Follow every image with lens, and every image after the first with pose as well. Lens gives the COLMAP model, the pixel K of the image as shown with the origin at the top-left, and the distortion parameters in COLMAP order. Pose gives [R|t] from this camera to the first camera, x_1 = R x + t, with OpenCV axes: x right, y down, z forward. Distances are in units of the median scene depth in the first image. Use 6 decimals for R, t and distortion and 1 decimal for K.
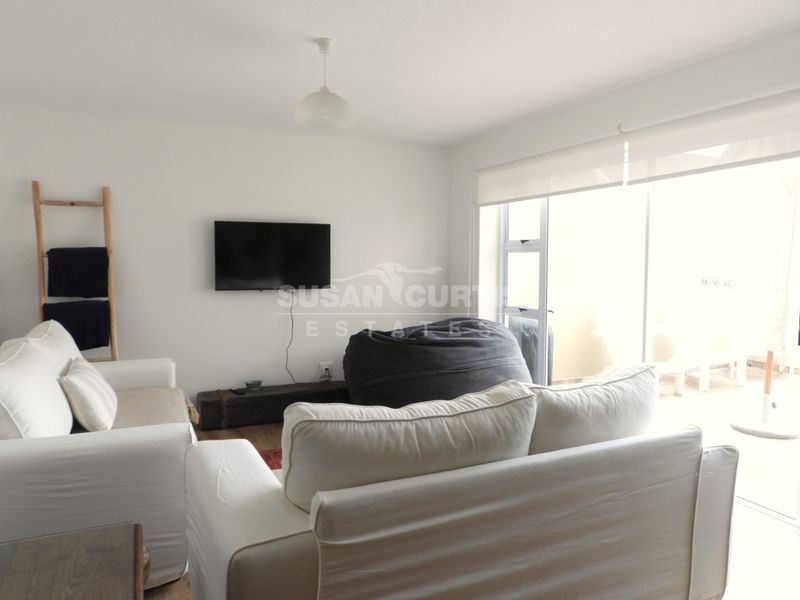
lens RADIAL K [[578.6, 0, 401.0], [0, 578.6, 299.1], [0, 0, 1]] dist [-0.004697, 0.004103]
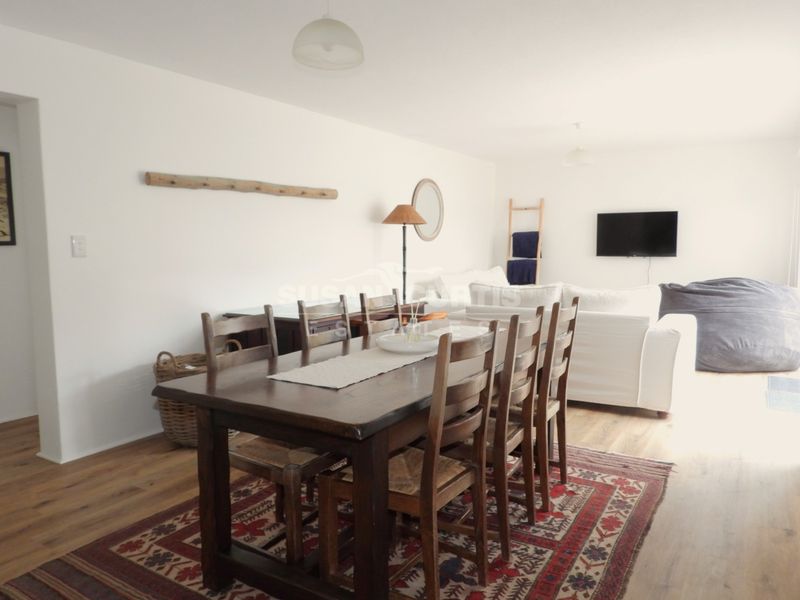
lens RADIAL K [[578.6, 0, 402.4], [0, 578.6, 299.6], [0, 0, 1]] dist [-0.004697, 0.004103]
pose [[0.543908, 0.074156, -0.835862, 0.846807], [-0.052111, 0.997150, 0.054555, 0.052516], [0.837525, 0.013885, 0.546222, -0.393891]]
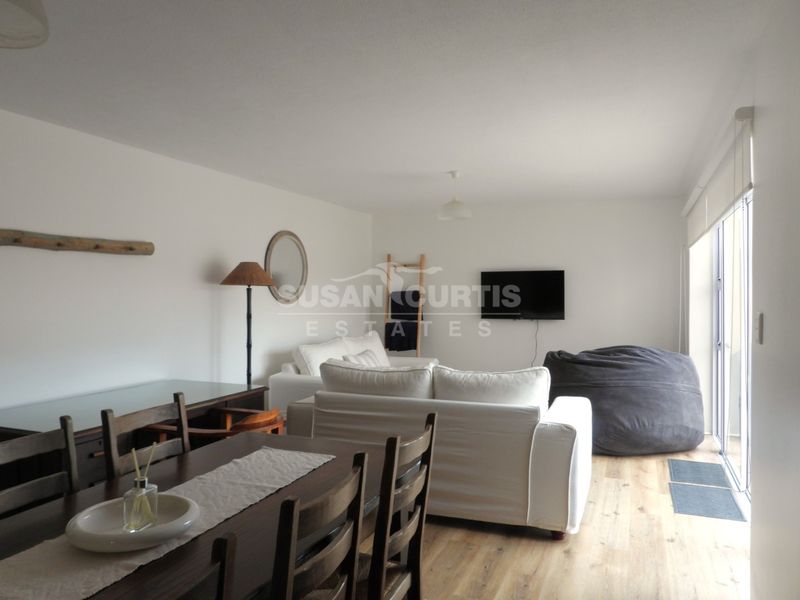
lens RADIAL K [[578.6, 0, 401.3], [0, 578.6, 300.4], [0, 0, 1]] dist [-0.004697, 0.004103]
pose [[0.677908, 0.003272, -0.735140, 0.703475], [-0.046124, 0.998209, -0.038091, 0.005066], [0.733699, 0.059730, 0.676845, -0.176116]]
